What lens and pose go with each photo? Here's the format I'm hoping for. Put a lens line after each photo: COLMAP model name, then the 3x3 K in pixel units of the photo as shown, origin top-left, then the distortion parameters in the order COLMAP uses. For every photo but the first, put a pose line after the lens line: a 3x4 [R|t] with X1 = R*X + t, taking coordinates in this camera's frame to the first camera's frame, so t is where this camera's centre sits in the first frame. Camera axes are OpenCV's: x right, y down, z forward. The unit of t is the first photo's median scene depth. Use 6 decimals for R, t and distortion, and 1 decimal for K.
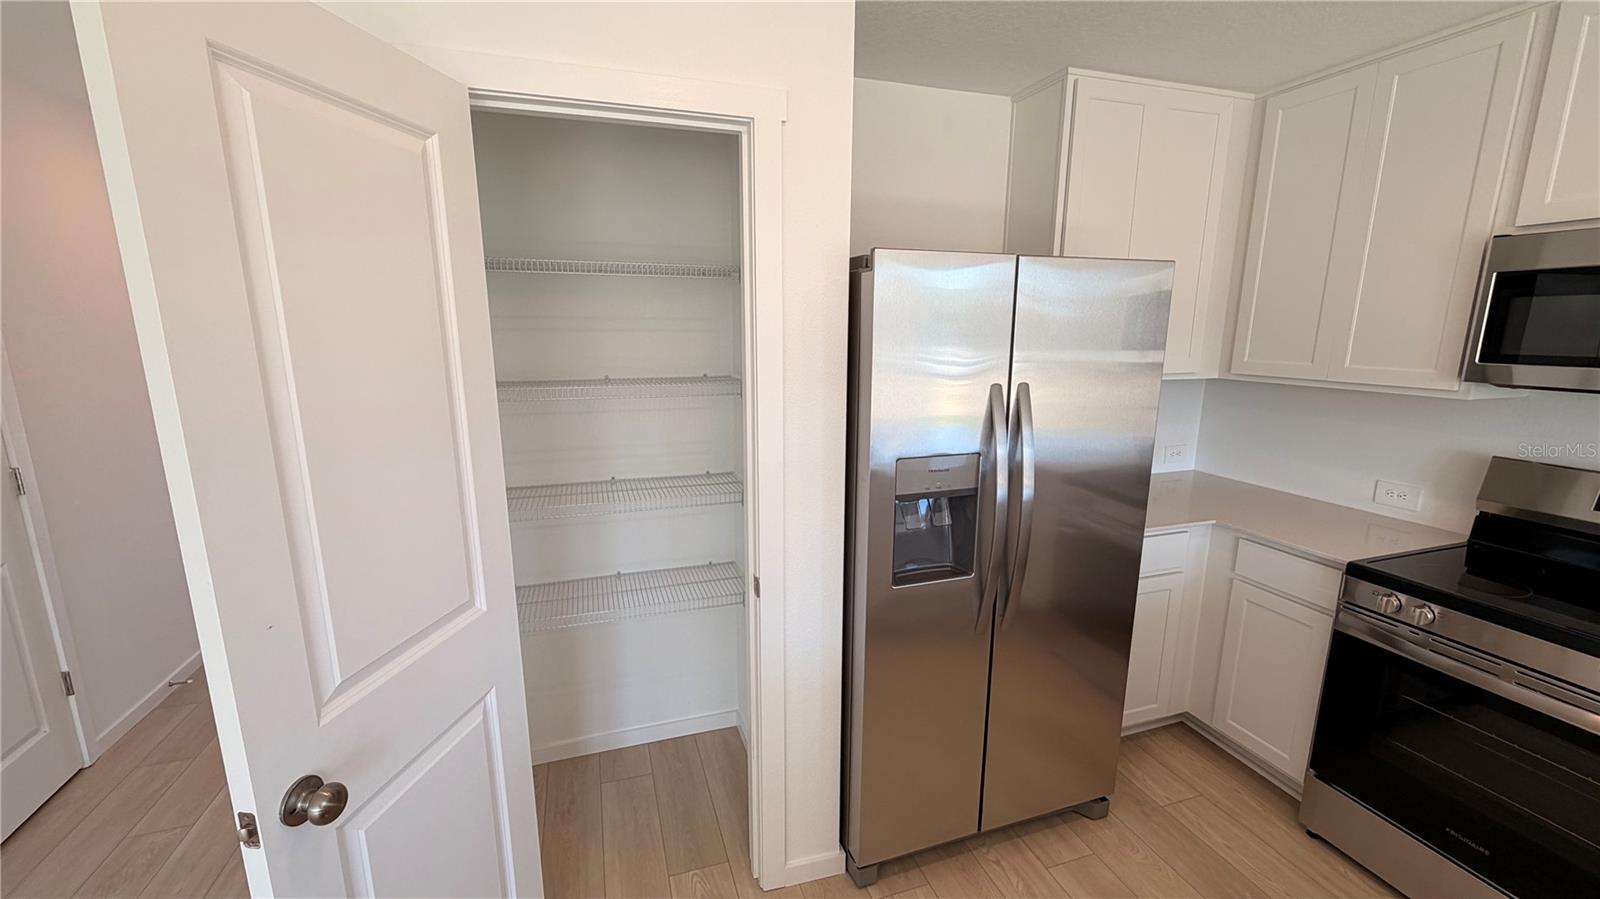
lens RADIAL K [[636.9, 0, 795.9], [0, 636.9, 455.3], [0, 0, 1]] dist [-0.000494, -0.000125]
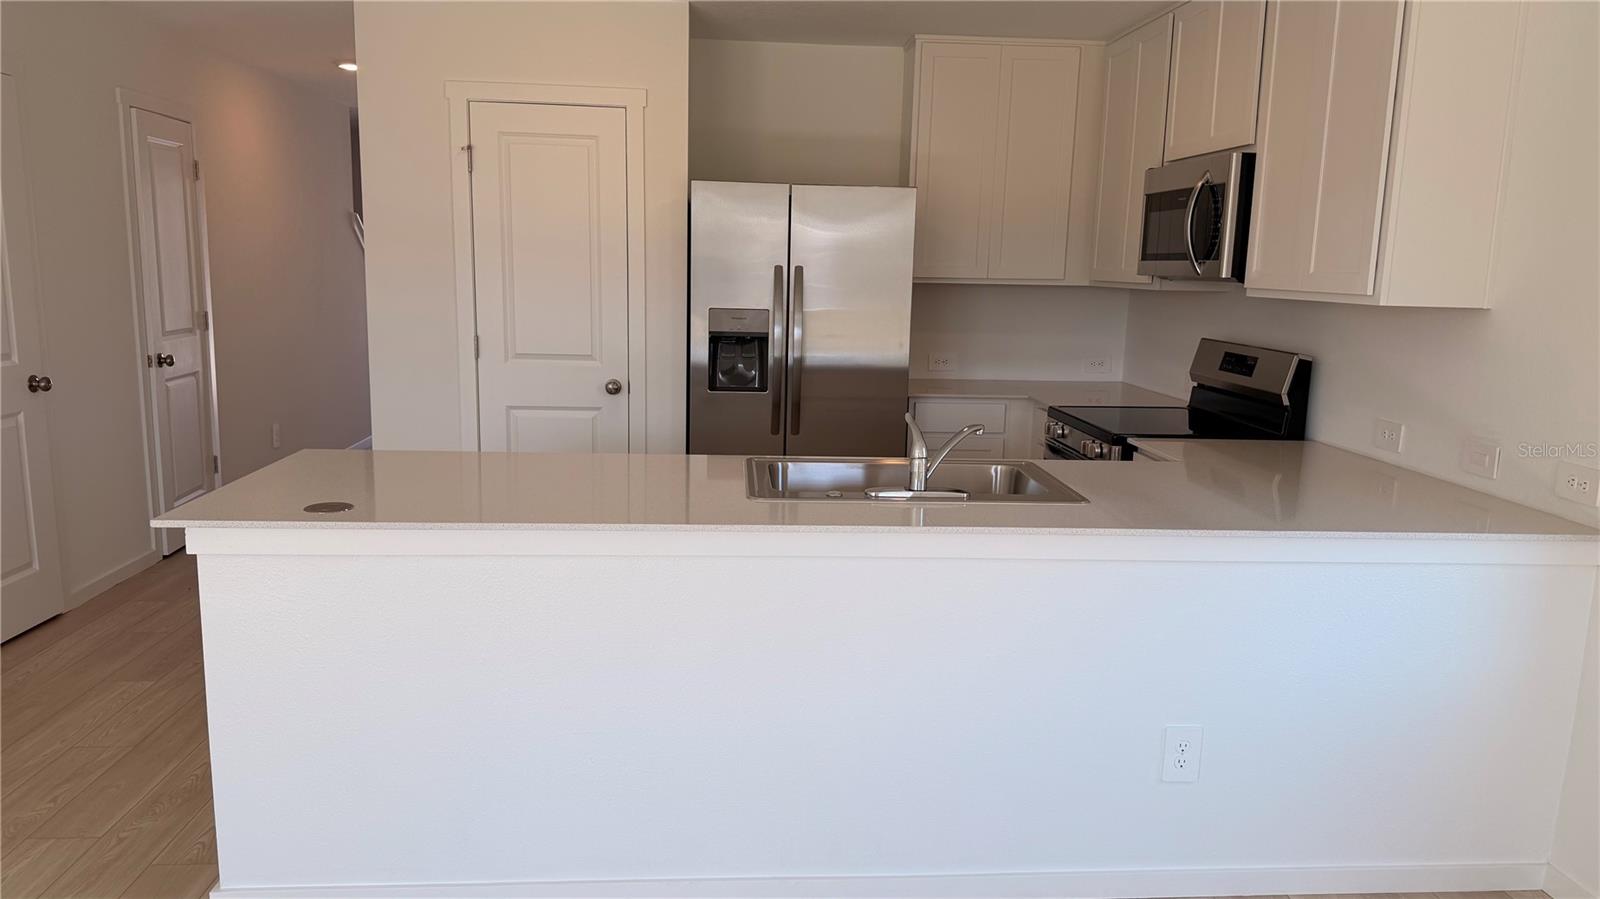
lens RADIAL K [[1175.0, 0, 808.8], [0, 1175.0, 453.9], [0, 0, 1]] dist [0.008051, 0.000220]
pose [[0.969124, 0.055938, -0.240143, 0.894697], [-0.066928, 0.997040, -0.037845, 0.363166], [0.237315, 0.052749, 0.969999, -1.400659]]
